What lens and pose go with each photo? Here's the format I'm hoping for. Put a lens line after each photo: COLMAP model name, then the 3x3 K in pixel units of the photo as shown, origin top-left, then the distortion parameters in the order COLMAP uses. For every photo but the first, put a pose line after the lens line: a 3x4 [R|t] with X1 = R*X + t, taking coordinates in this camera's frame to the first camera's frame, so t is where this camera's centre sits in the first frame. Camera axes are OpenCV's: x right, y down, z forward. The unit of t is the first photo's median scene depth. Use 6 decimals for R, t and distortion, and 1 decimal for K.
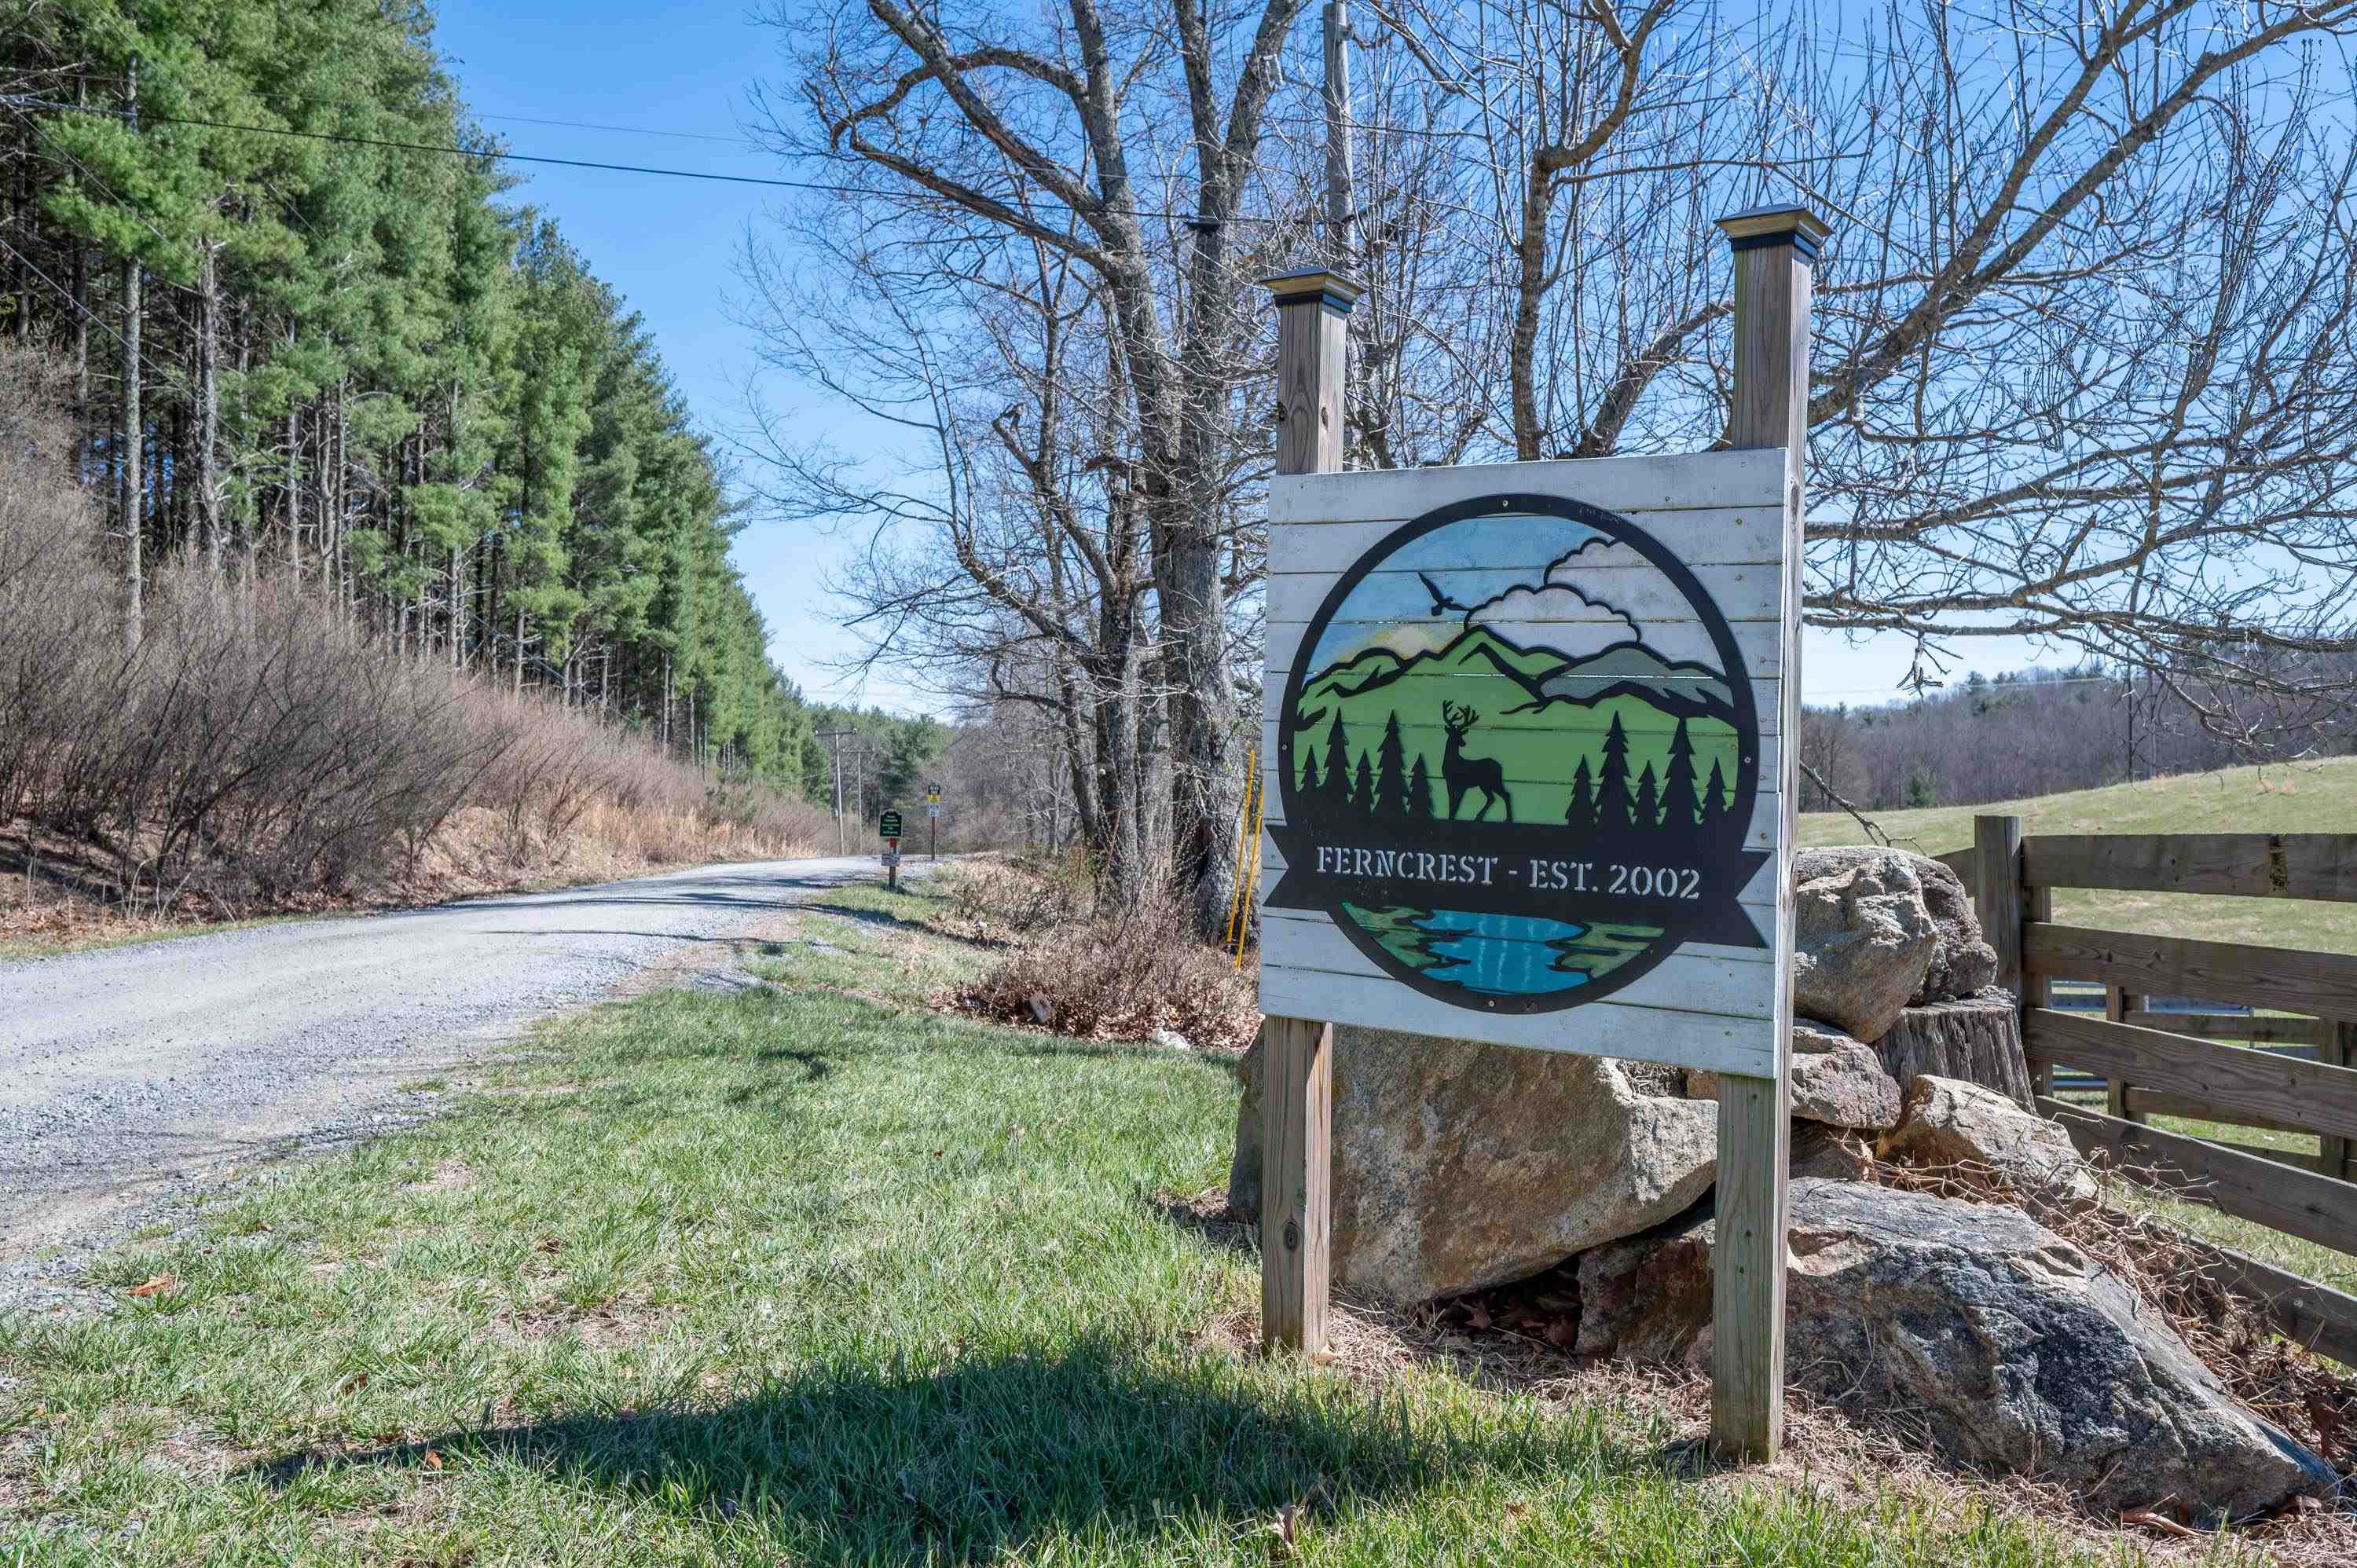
lens RADIAL K [[1652.1, 0, 1180.4], [0, 1652.1, 779.8], [0, 0, 1]] dist [-0.003286, 0.003555]
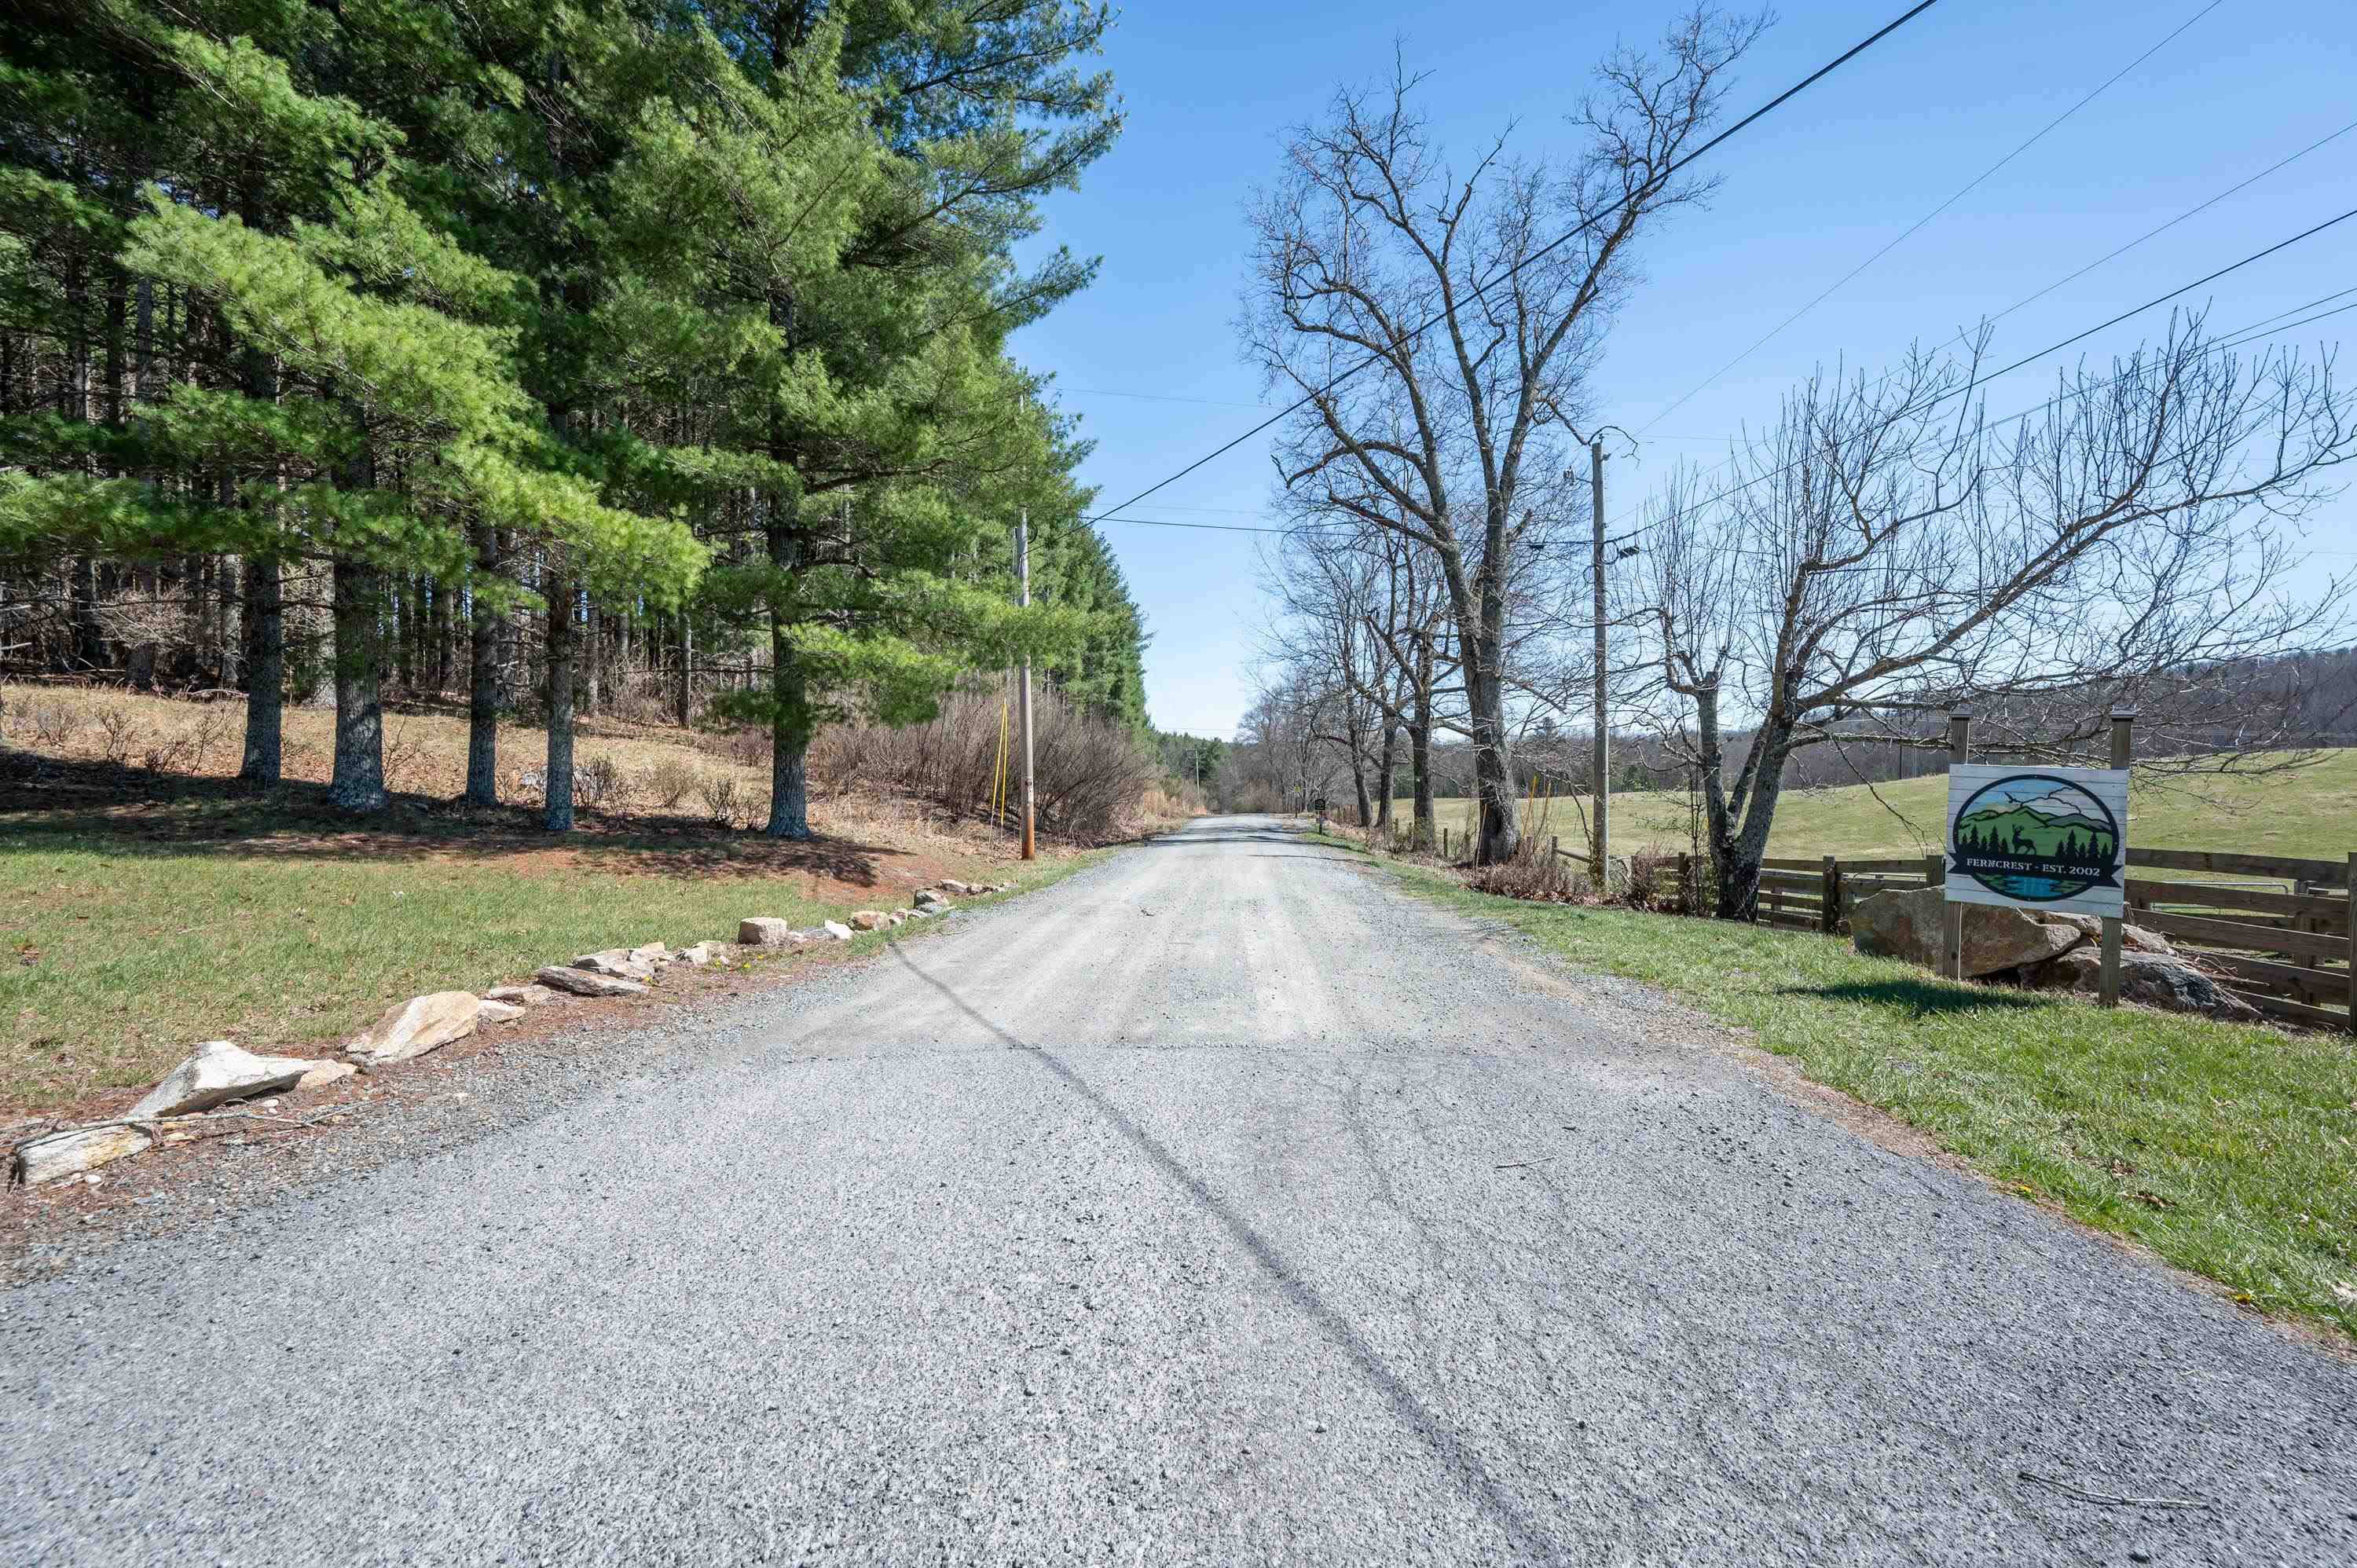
lens RADIAL K [[890.5, 0, 1174.7], [0, 890.5, 791.6], [0, 0, 1]] dist [-0.002079, -0.000540]
pose [[0.990234, 0.009817, -0.139071, -1.498632], [-0.005777, 0.999550, 0.029424, -0.171517], [0.139298, -0.028333, 0.989845, -1.371959]]
